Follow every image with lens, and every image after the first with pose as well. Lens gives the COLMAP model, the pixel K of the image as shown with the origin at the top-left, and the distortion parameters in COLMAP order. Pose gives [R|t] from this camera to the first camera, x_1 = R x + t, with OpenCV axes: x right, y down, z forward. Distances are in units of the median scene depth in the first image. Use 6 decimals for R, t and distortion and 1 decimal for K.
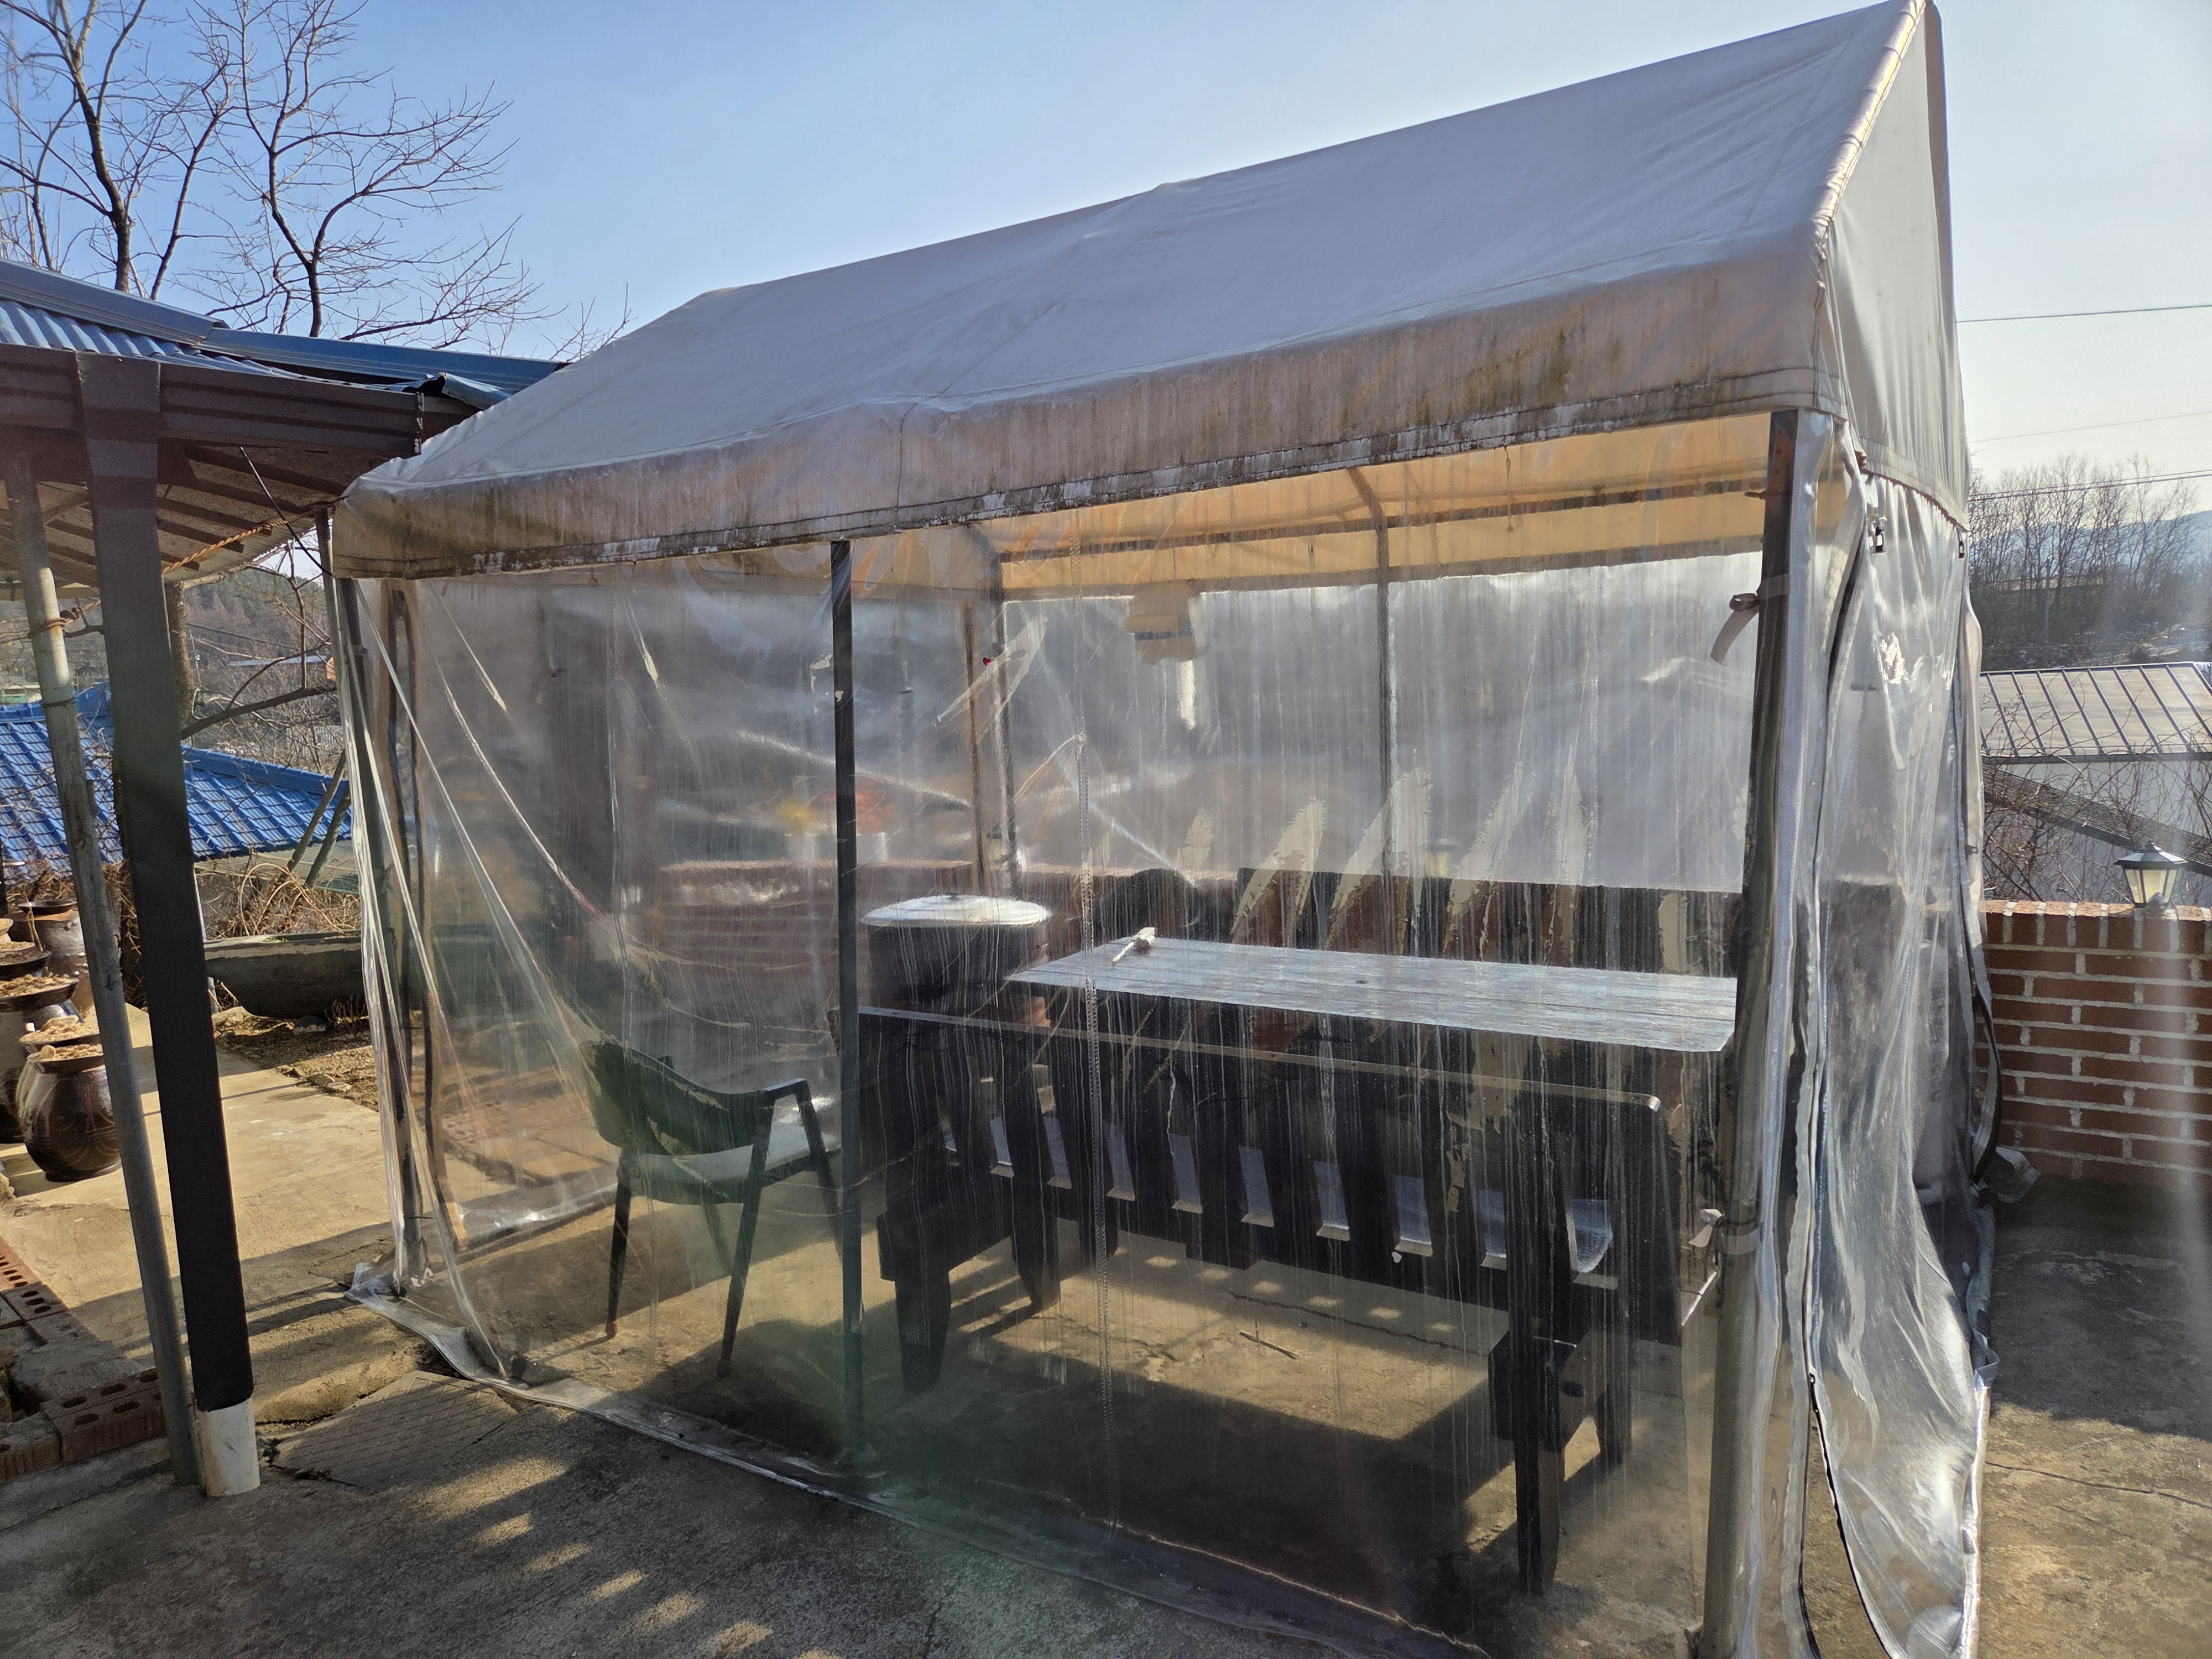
lens RADIAL K [[1480.5, 0, 1105.1], [0, 1480.5, 813.4], [0, 0, 1]] dist [0.069656, -0.057938]
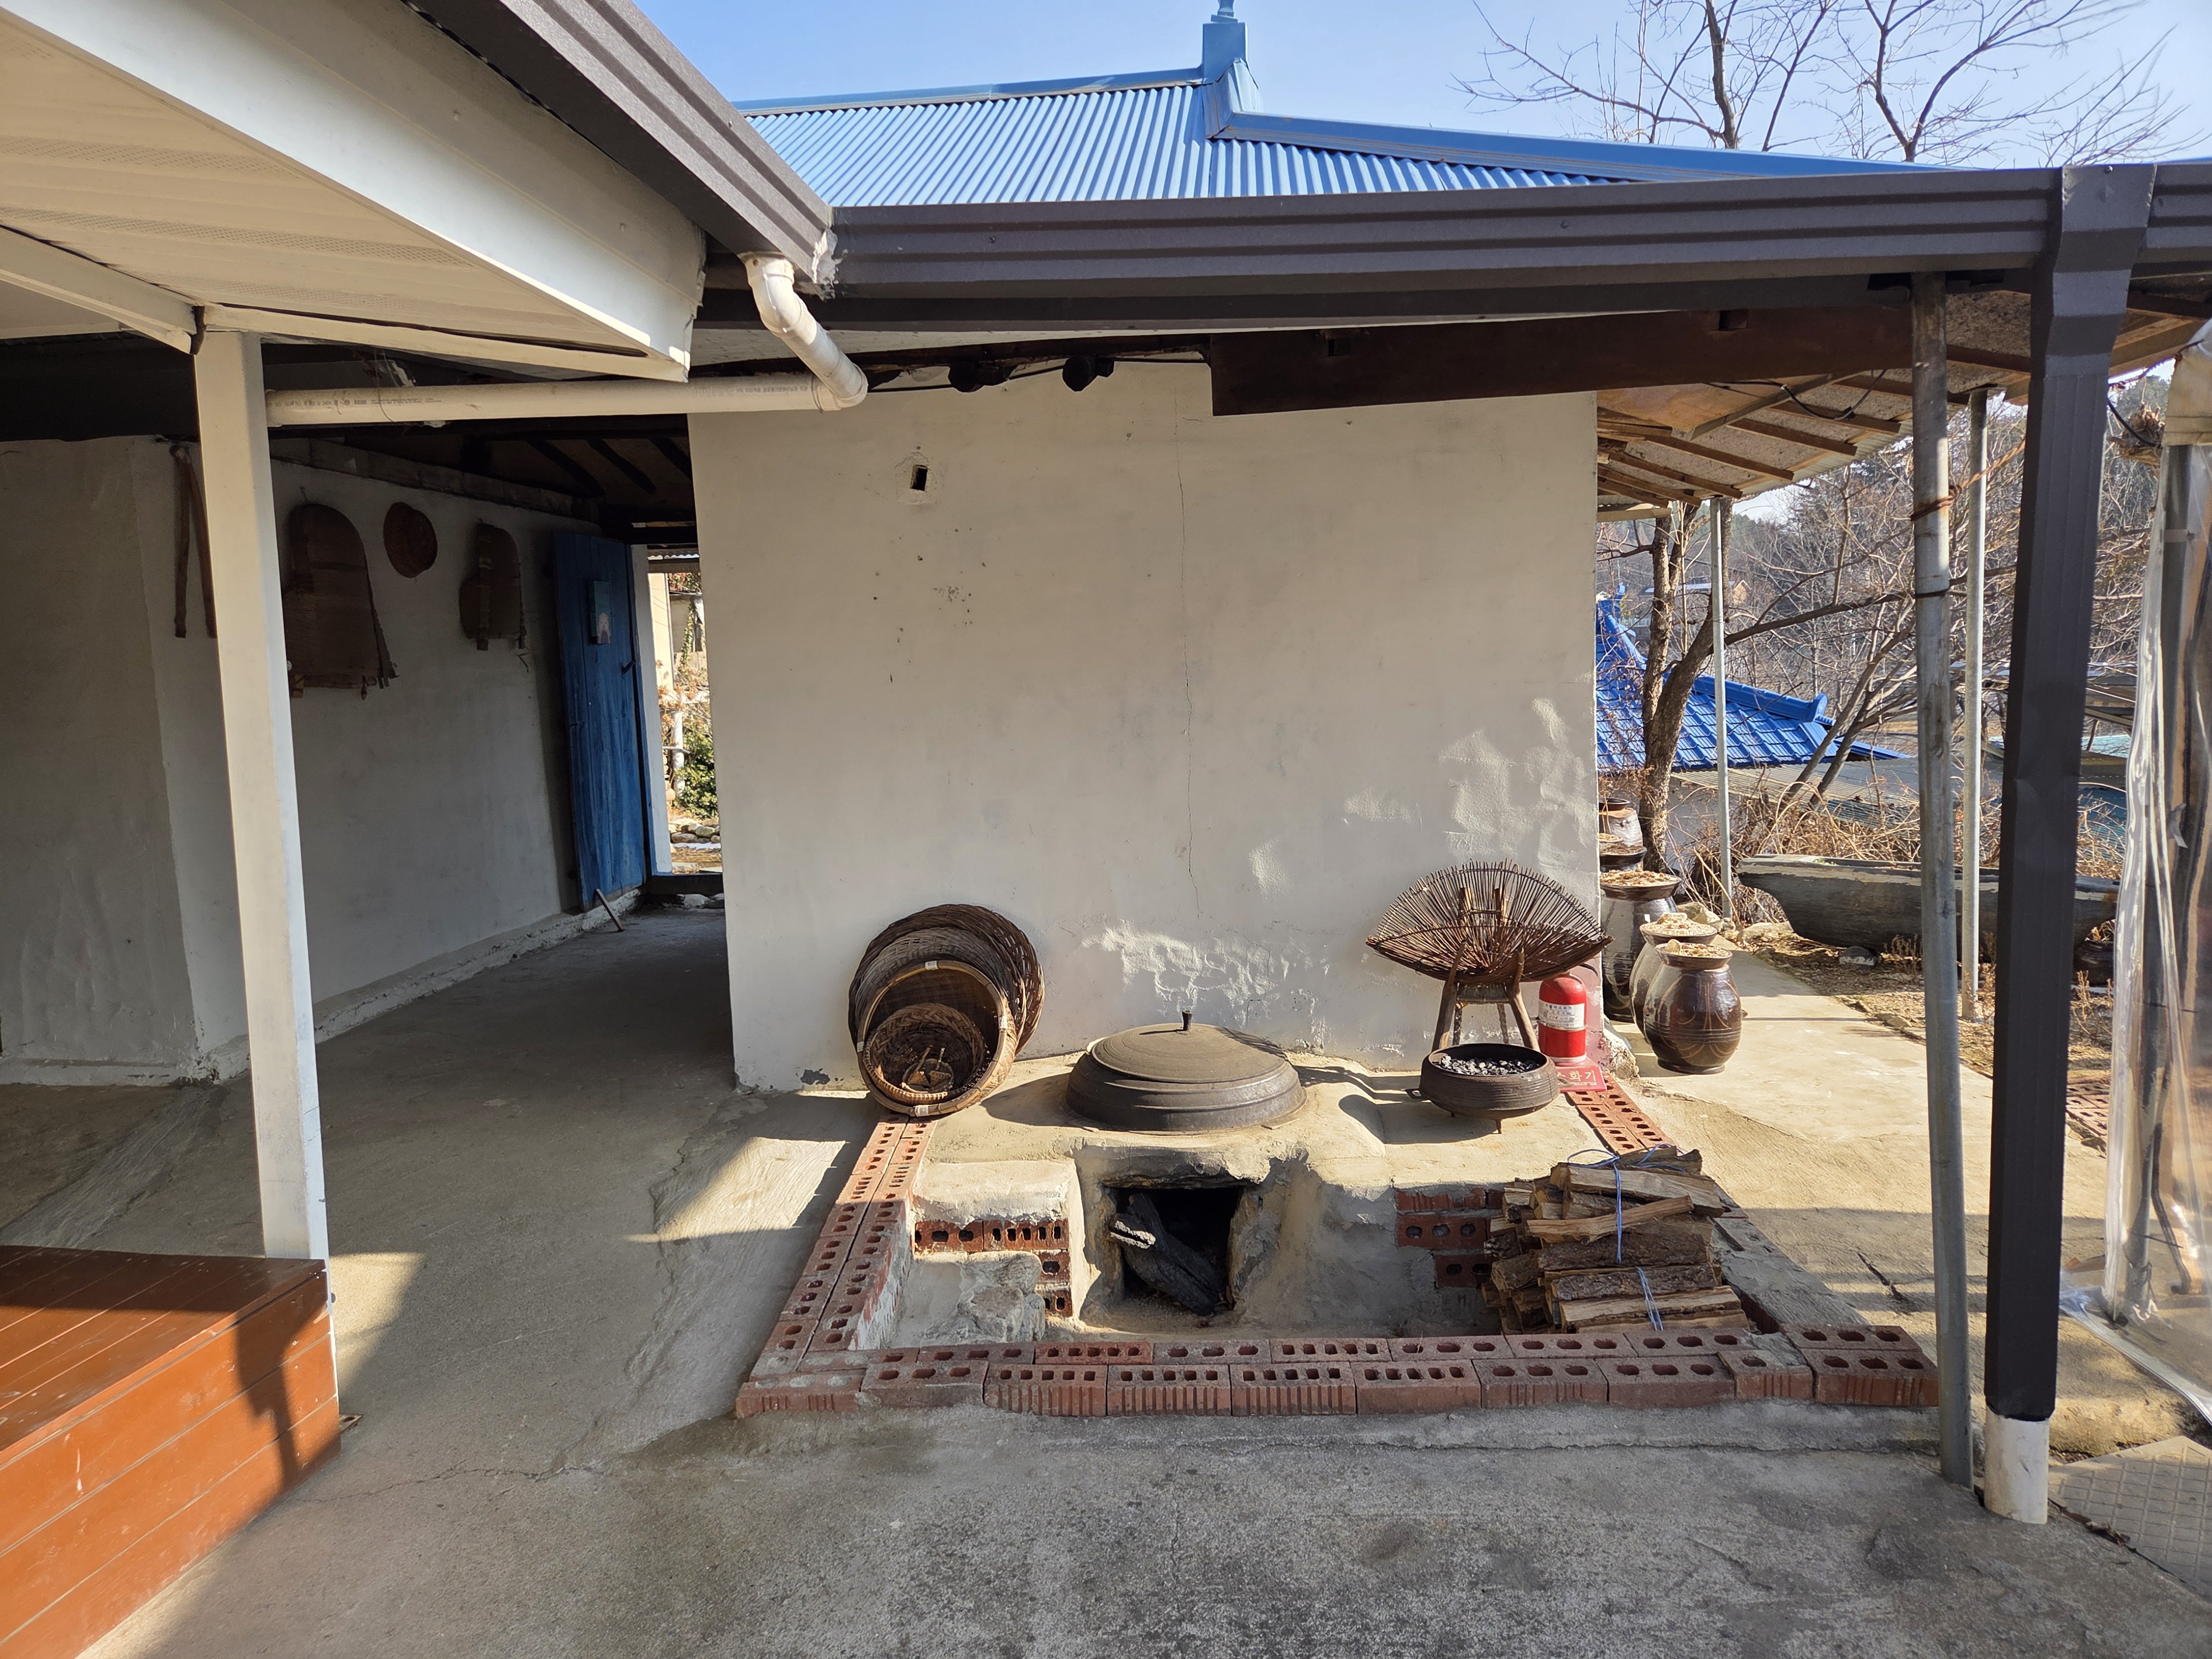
lens RADIAL K [[1498.5, 0, 1106.0], [0, 1498.5, 829.5], [0, 0, 1]] dist [0.002266, 0.005005]
pose [[0.653111, 0.120210, -0.747660, -0.158958], [-0.075379, 0.992736, 0.093768, 0.009259], [0.753501, -0.004884, 0.657428, 0.022758]]
